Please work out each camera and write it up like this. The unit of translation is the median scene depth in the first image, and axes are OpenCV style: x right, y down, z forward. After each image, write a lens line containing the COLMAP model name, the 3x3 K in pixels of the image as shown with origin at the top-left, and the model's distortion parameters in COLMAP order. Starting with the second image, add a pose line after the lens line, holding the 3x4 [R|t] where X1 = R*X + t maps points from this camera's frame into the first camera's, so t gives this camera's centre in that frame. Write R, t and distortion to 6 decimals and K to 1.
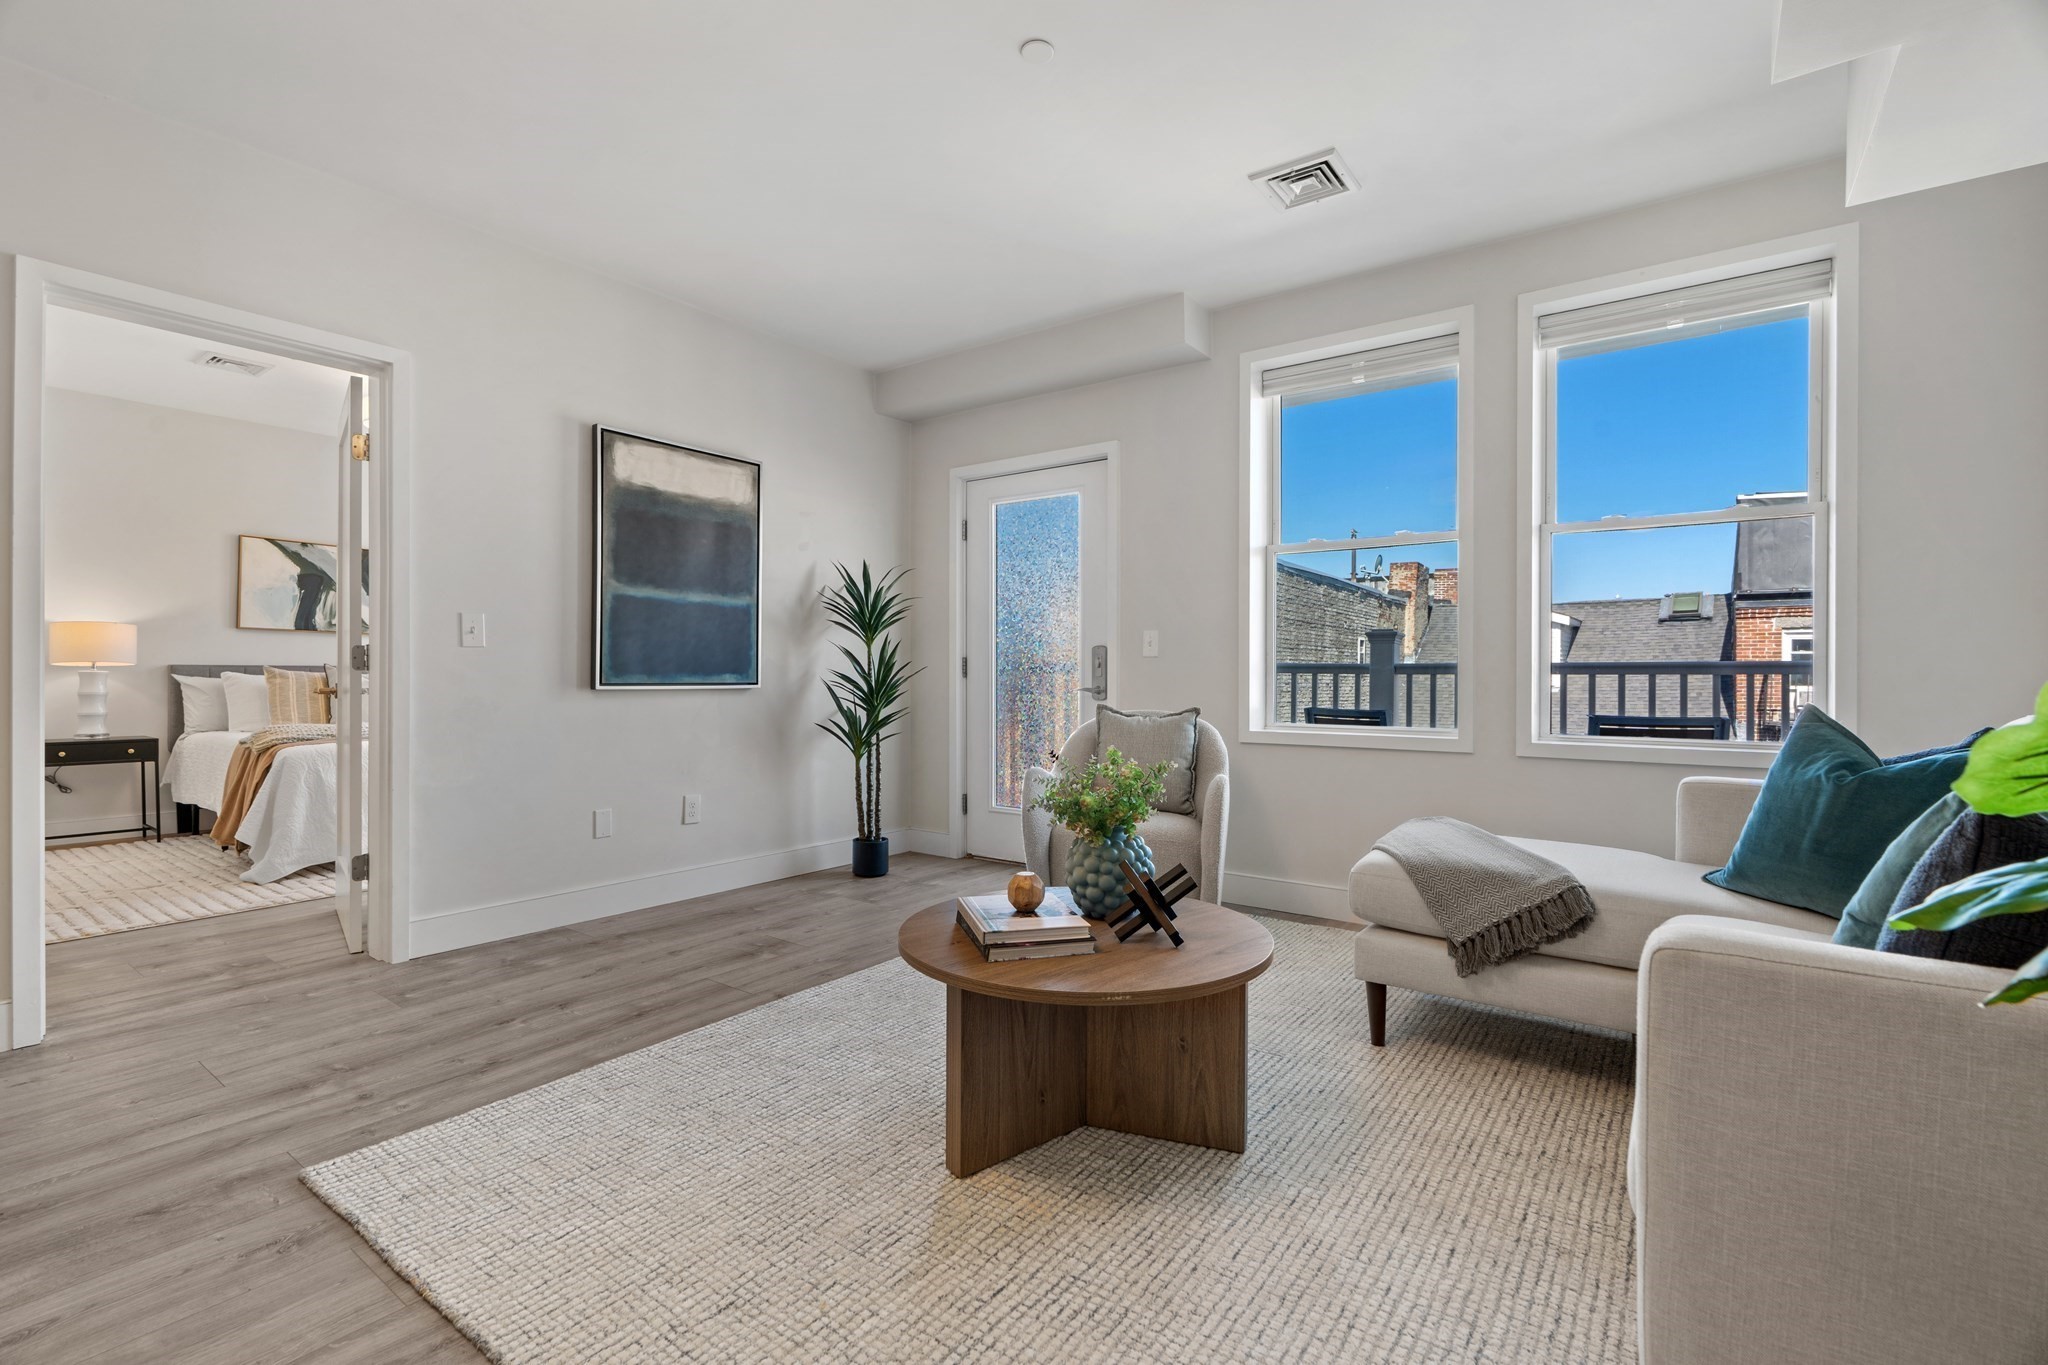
lens RADIAL K [[919.7, 0, 1017.1], [0, 919.7, 676.1], [0, 0, 1]] dist [-0.007279, 0.002775]
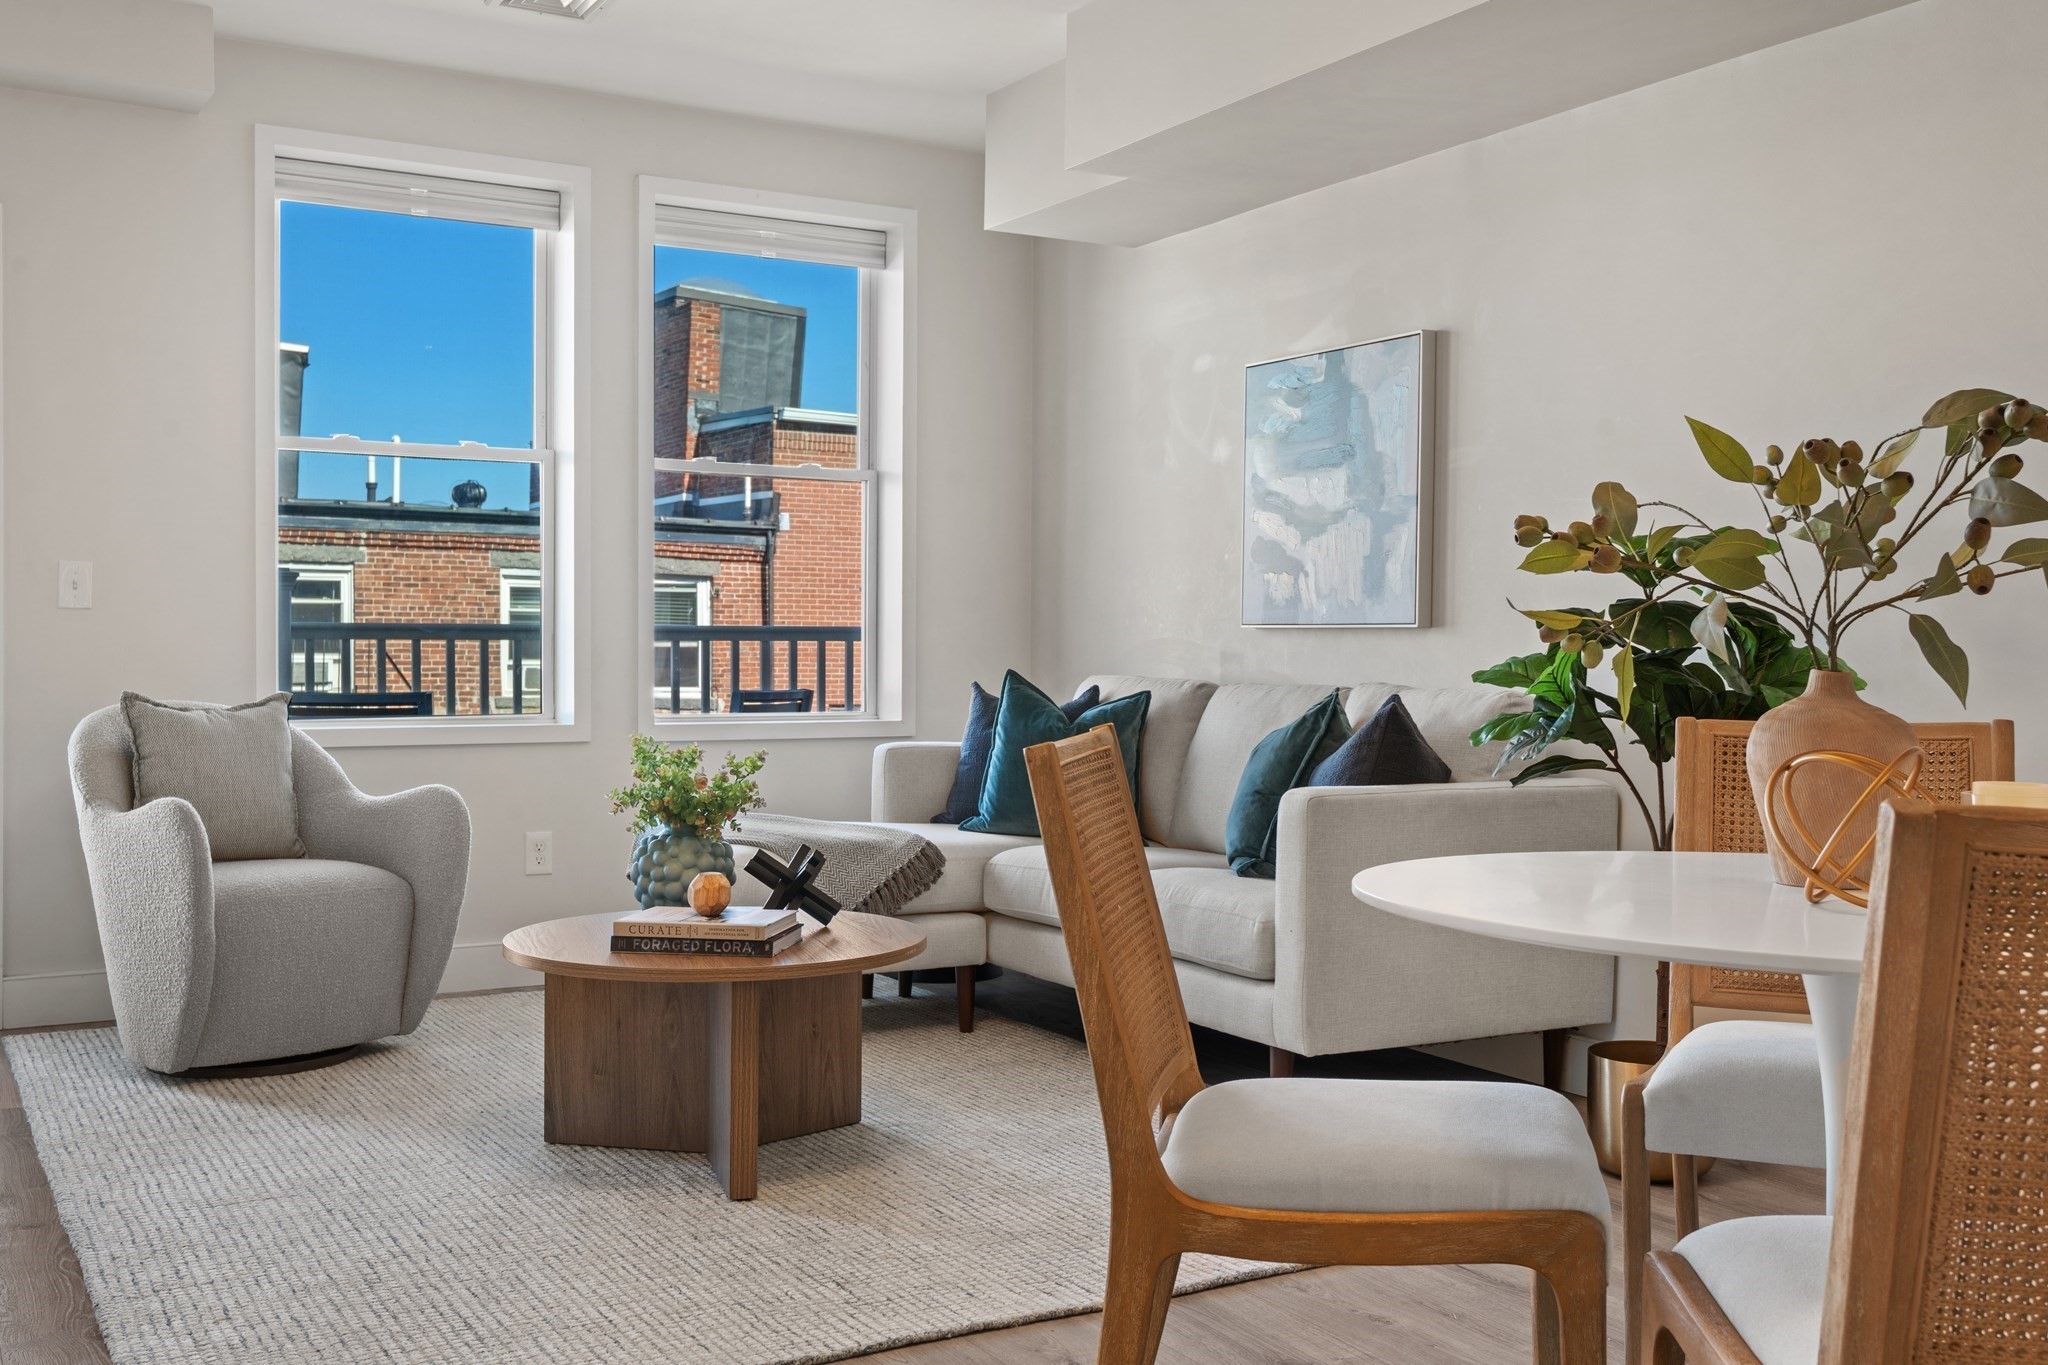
lens RADIAL K [[1983.3, 0, 1024.0], [0, 1983.3, 682.5], [0, 0, 1]] dist [0.007320, 0.000190]
pose [[0.397034, -0.020173, 0.917582, -1.130813], [-0.003715, 0.999715, 0.023586, -0.008788], [-0.917796, -0.012773, 0.396846, -0.013891]]
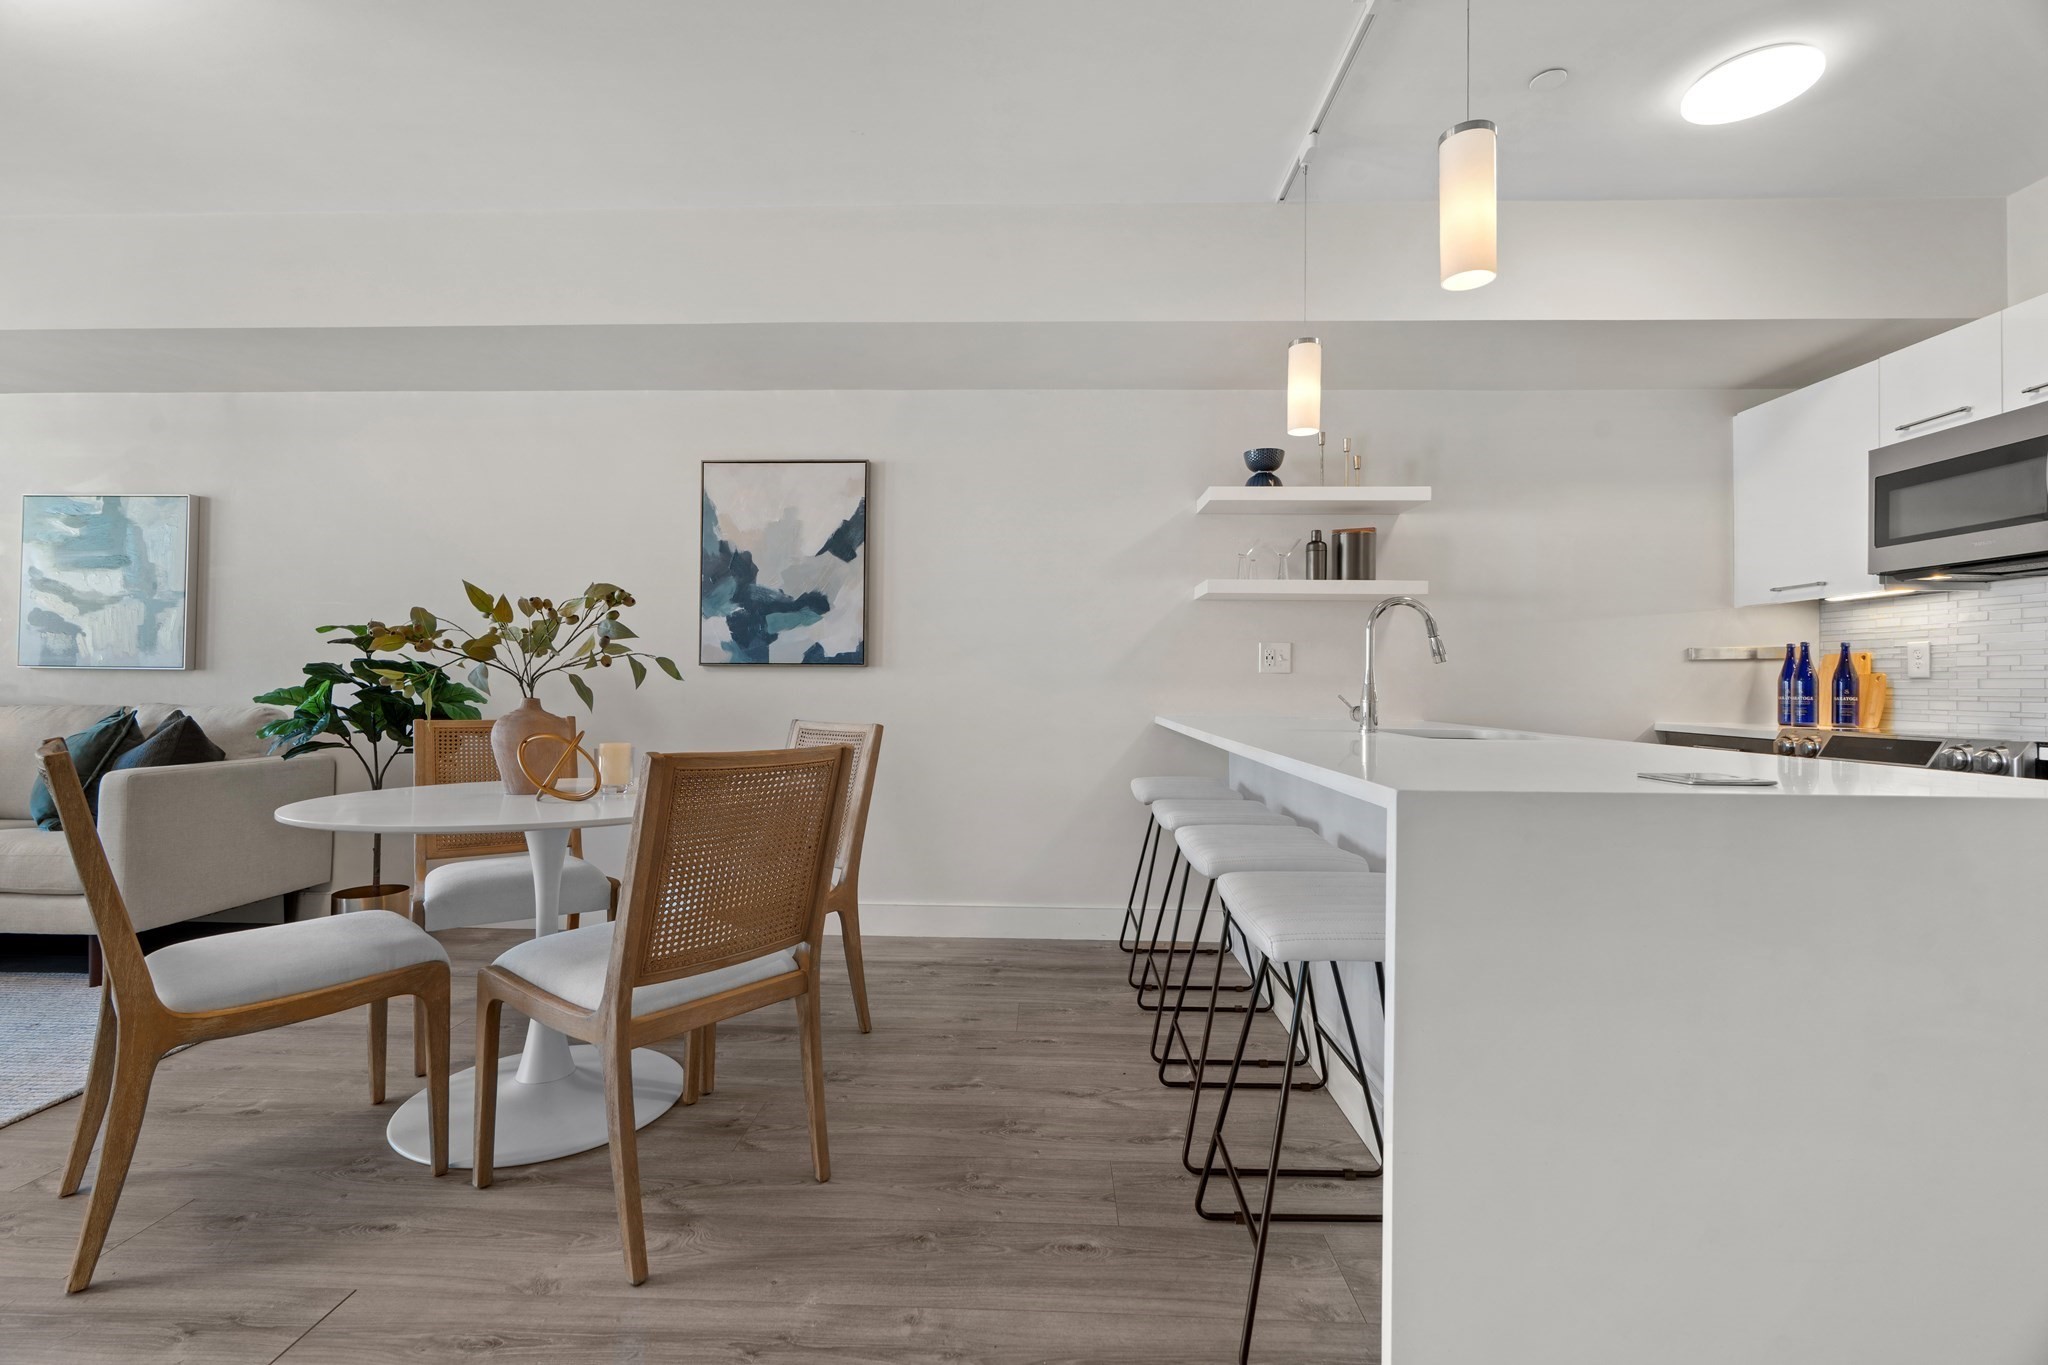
lens RADIAL K [[919.7, 0, 1017.1], [0, 919.7, 676.1], [0, 0, 1]] dist [-0.007279, 0.002775]
pose [[-0.566330, -0.004188, 0.824168, -1.211580], [-0.012011, 0.999923, -0.003173, -0.018574], [-0.824091, -0.011696, -0.566337, 0.114480]]
